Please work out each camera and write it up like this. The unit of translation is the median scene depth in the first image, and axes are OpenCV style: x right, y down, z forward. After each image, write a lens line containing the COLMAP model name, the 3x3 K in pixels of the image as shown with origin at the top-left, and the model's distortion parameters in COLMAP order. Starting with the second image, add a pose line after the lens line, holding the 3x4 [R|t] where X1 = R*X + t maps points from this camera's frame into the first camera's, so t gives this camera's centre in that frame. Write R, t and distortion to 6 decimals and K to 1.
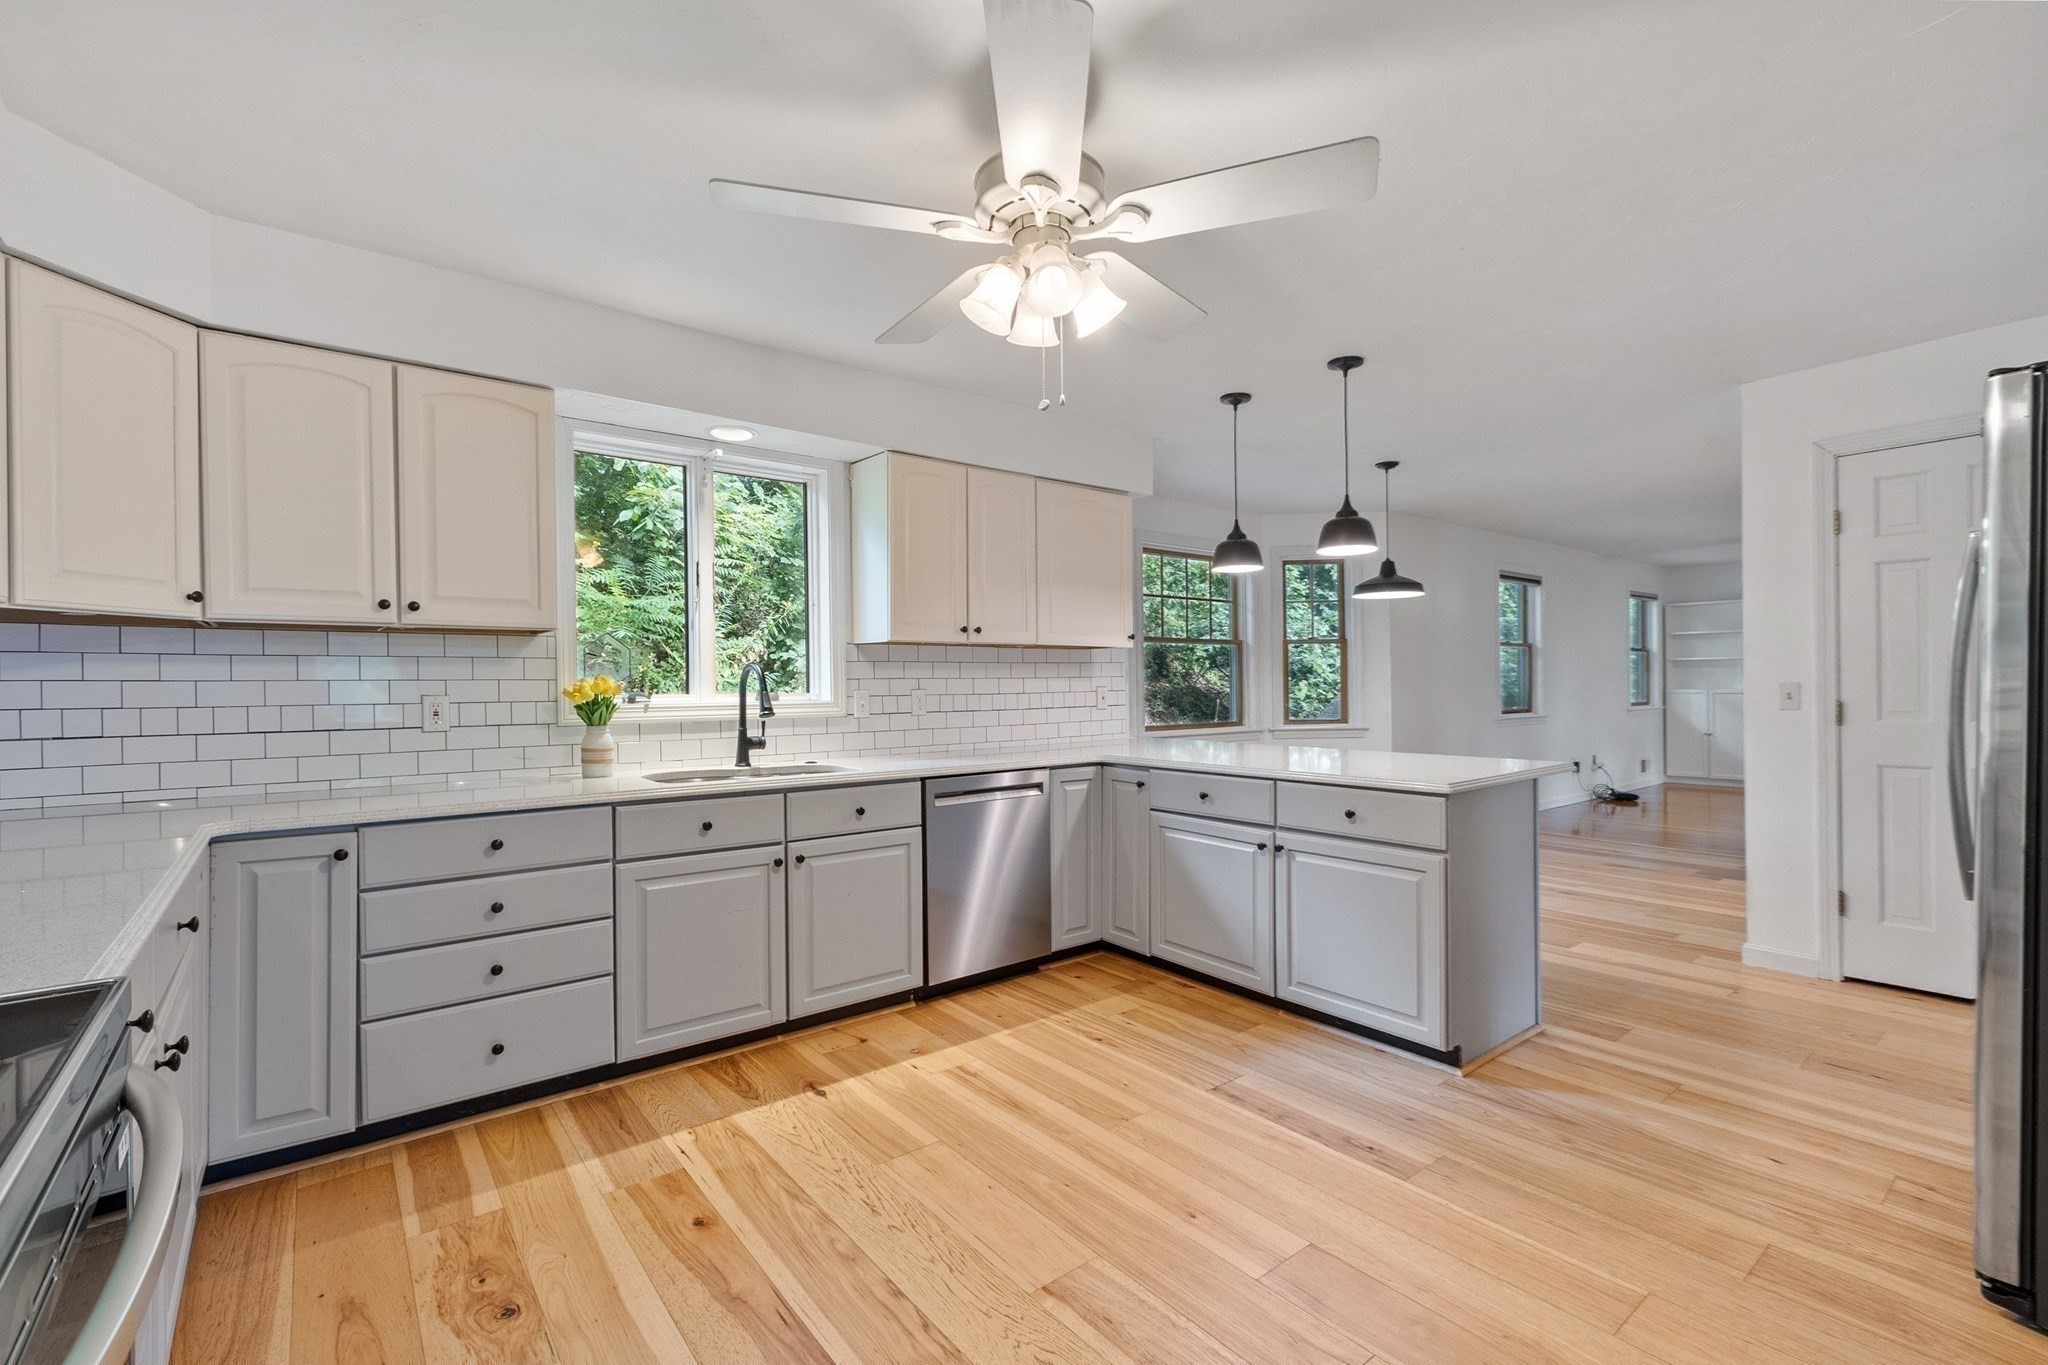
lens RADIAL K [[892.1, 0, 1024.1], [0, 892.1, 683.3], [0, 0, 1]] dist [0.001201, 0.000206]
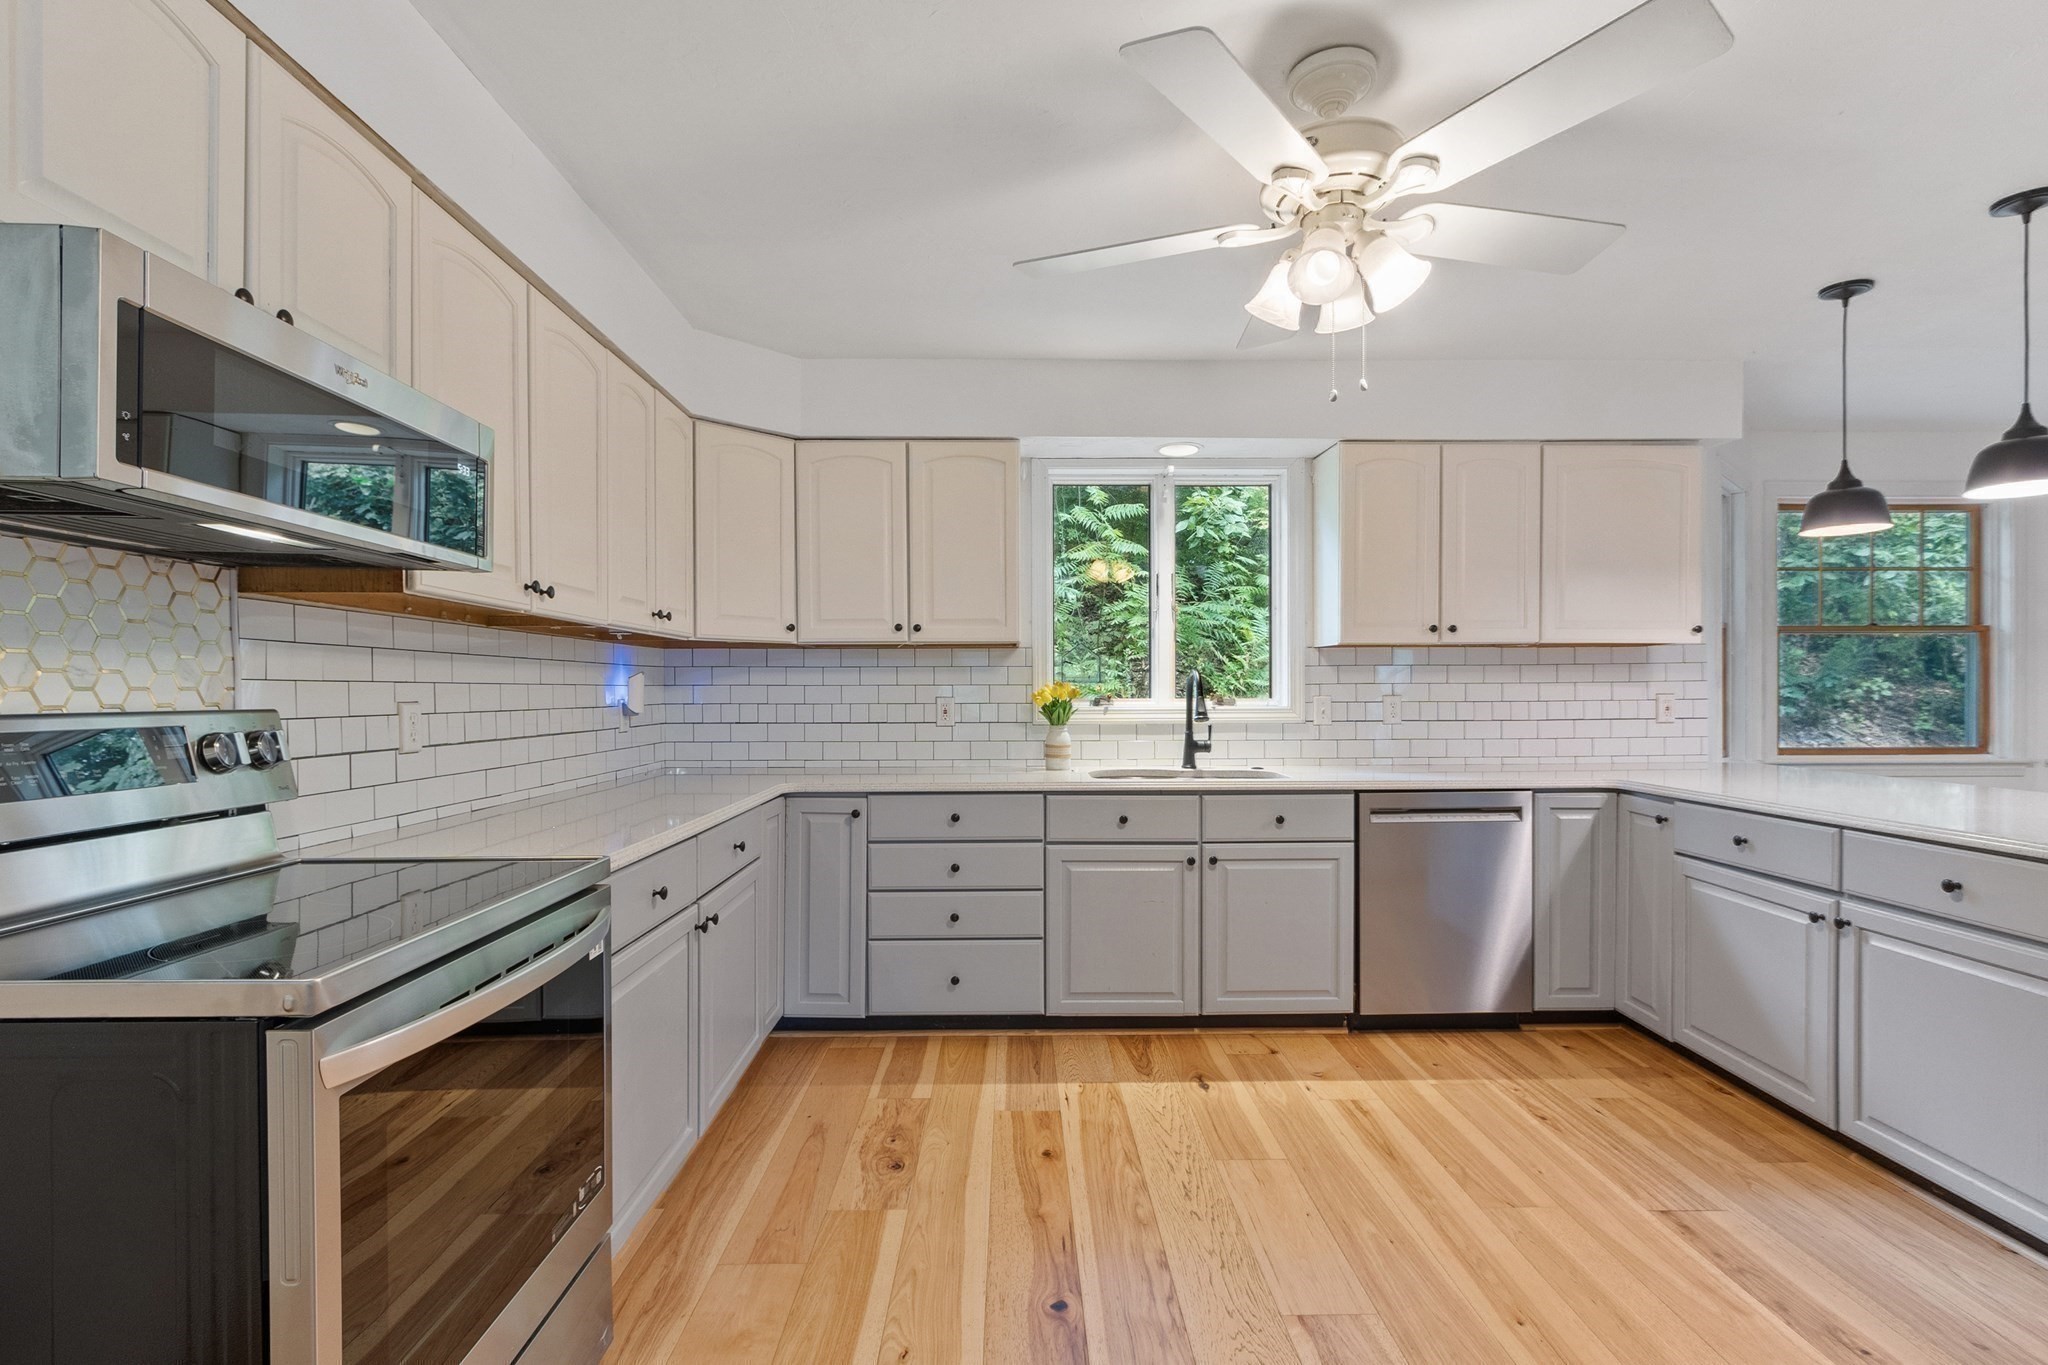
lens RADIAL K [[953.2, 0, 1026.3], [0, 953.2, 695.4], [0, 0, 1]] dist [-0.002134, -0.000660]
pose [[0.793672, 0.009012, -0.608279, 0.247155], [-0.002961, 0.999936, 0.010950, -0.003962], [0.608338, -0.006890, 0.793648, 0.002906]]
